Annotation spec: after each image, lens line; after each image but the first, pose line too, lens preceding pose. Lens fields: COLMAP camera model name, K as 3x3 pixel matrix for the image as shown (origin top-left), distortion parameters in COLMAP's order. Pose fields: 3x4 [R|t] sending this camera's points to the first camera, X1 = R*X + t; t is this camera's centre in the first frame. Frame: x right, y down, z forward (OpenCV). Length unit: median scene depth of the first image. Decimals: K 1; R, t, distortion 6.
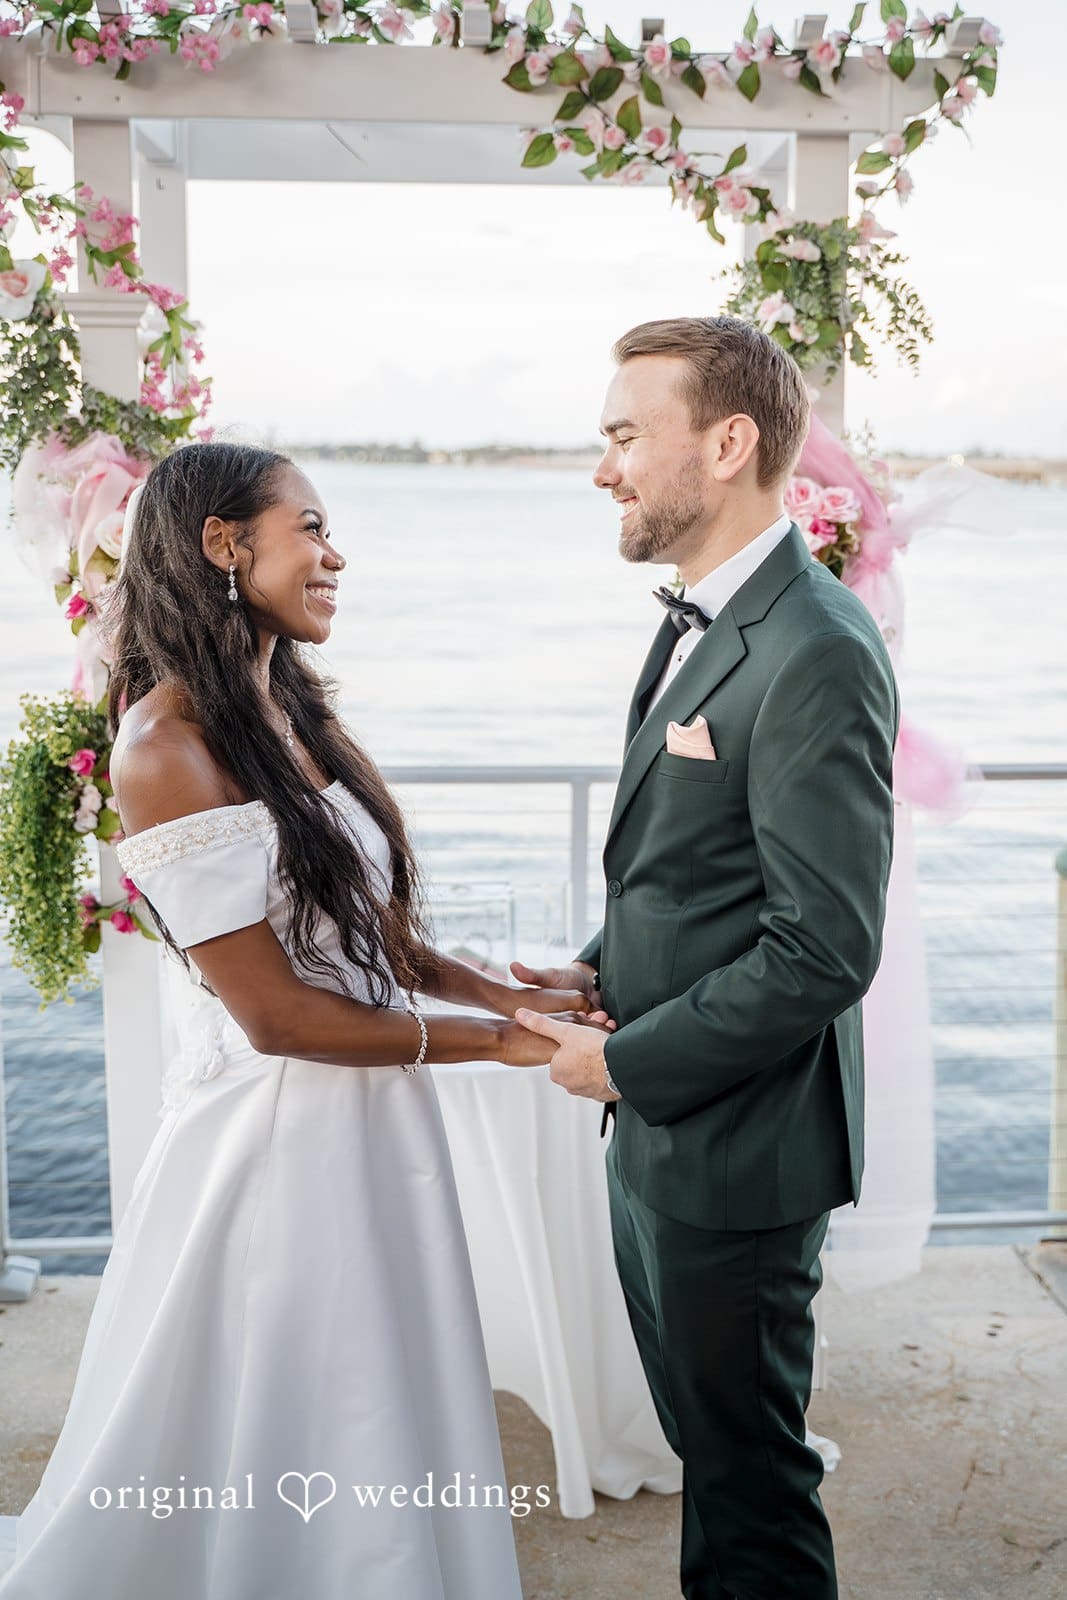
lens RADIAL K [[1844.3, 0, 574.8], [0, 1844.3, 711.3], [0, 0, 1]] dist [-0.003732, 0.011734]
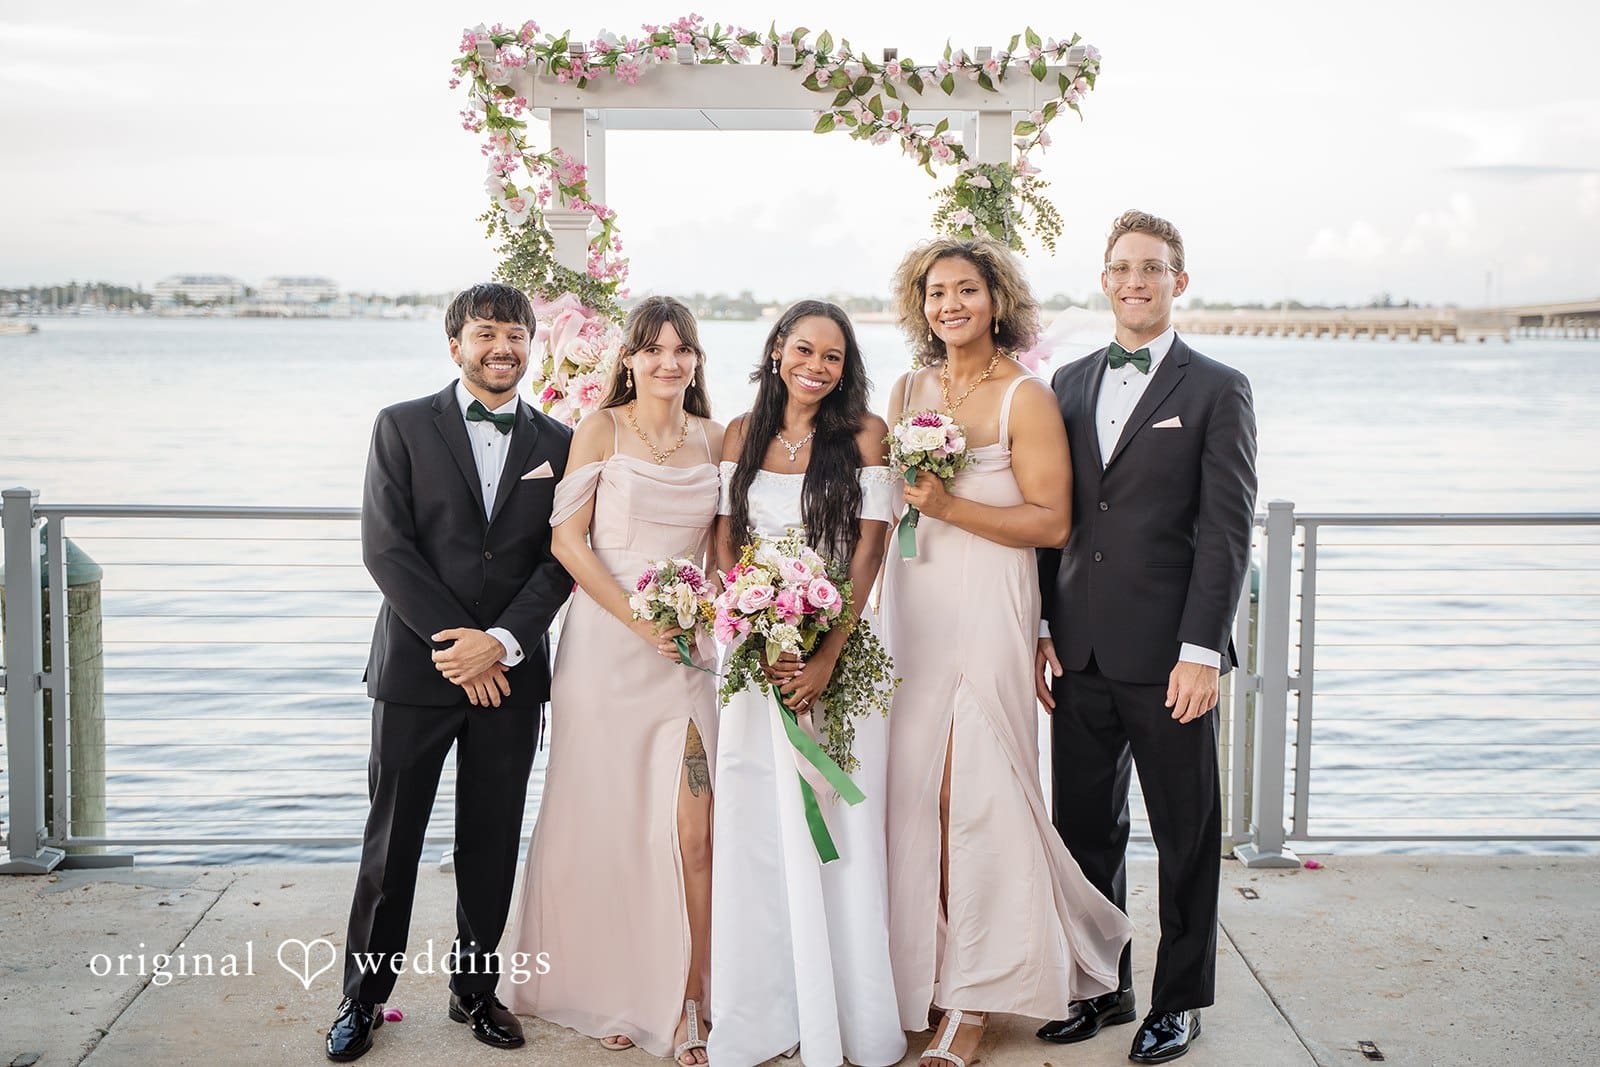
lens RADIAL K [[2114.9, 0, 820.8], [0, 2114.9, 504.3], [0, 0, 1]] dist [0.053387, -0.010730]
pose [[0.998734, 0.001065, -0.050291, 0.075254], [-0.003350, 0.998964, -0.045385, 0.130621], [0.050190, 0.045496, 0.997703, -0.915050]]
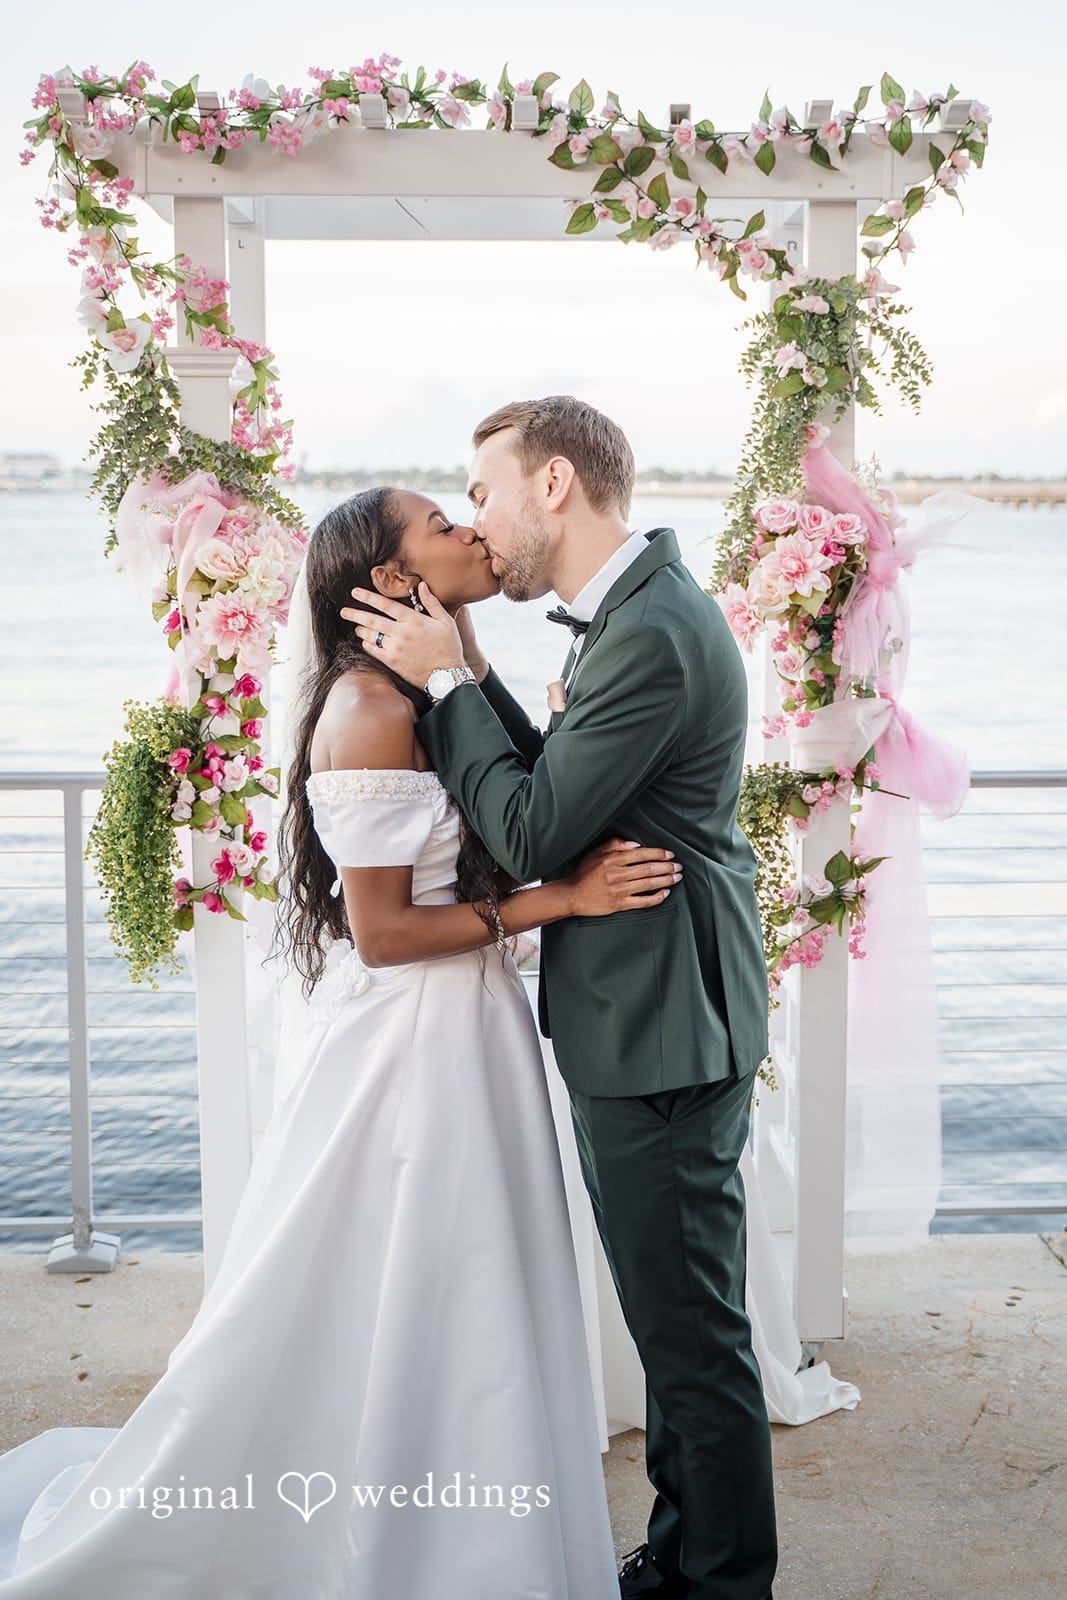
lens RADIAL K [[2027.8, 0, 570.6], [0, 2027.8, 709.1], [0, 0, 1]] dist [0.014935, 0.011870]
pose [[0.999494, -0.003039, -0.031658, 0.012938], [0.002229, 0.999670, -0.025598, 0.029364], [0.031725, 0.025514, 0.999171, -0.241584]]
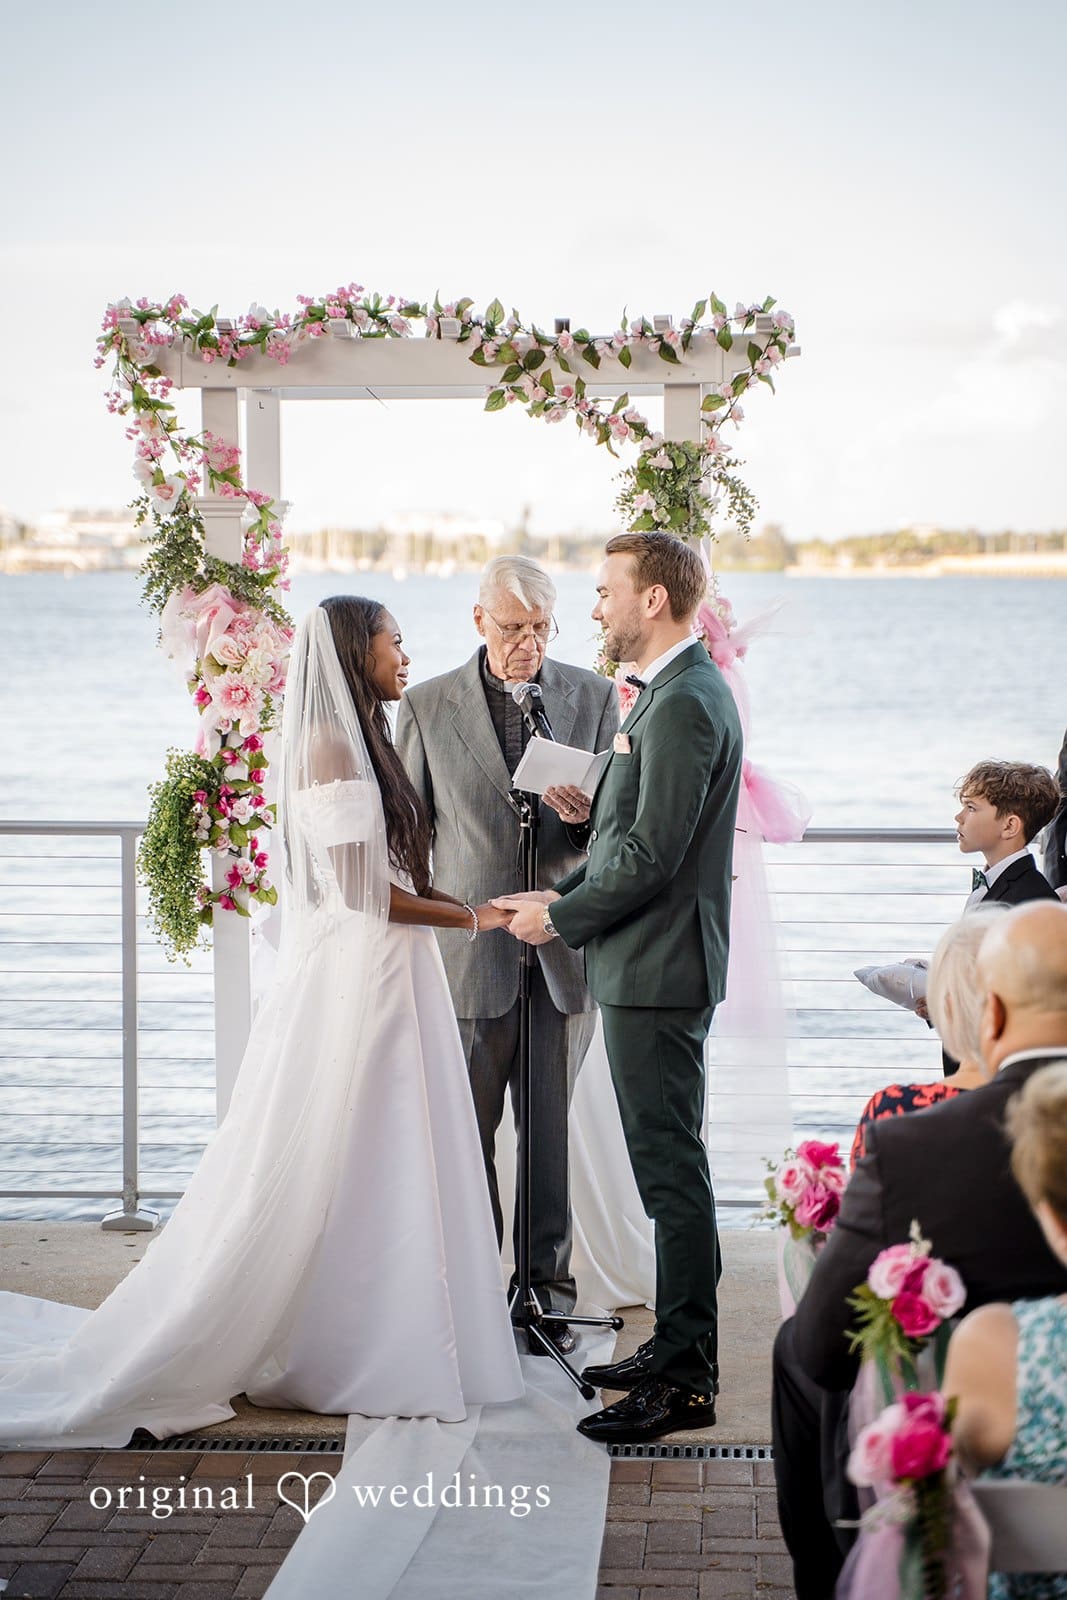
lens RADIAL K [[3308.1, 0, 533.5], [0, 3308.1, 800.0], [0, 0, 1]] dist [0.257508, 0.143673]
pose [[0.986728, 0.000924, -0.162381, 0.466626], [-0.011000, 0.998067, -0.061166, 0.201111], [0.162011, 0.062141, 0.984830, -1.722932]]
